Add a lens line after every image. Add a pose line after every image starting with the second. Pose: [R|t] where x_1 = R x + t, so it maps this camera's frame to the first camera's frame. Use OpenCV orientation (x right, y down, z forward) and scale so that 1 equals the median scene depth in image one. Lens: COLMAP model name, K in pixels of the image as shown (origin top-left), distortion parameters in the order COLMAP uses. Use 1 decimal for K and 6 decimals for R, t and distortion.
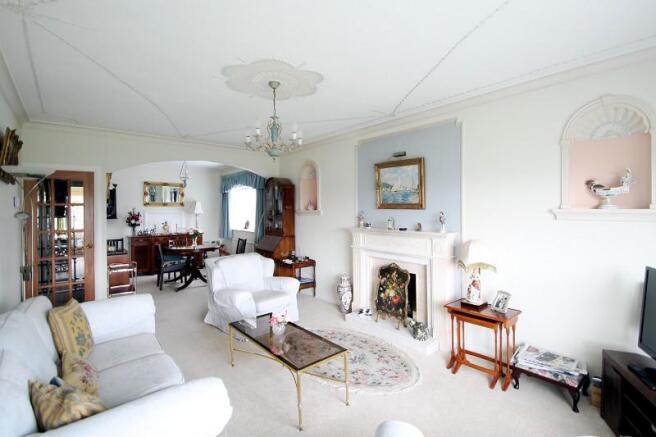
lens RADIAL K [[290.2, 0, 329.3], [0, 290.2, 213.5], [0, 0, 1]] dist [-0.001171, -0.000034]
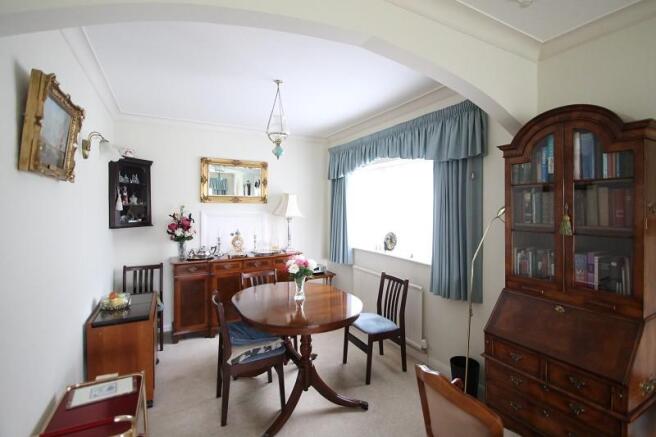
lens RADIAL K [[290.2, 0, 331.8], [0, 290.2, 214.3], [0, 0, 1]] dist [-0.001171, -0.000034]
pose [[0.979635, 0.011083, -0.200479, -0.290077], [-0.008275, 0.999856, 0.014841, -0.013605], [0.200615, -0.012880, 0.979586, 0.520054]]
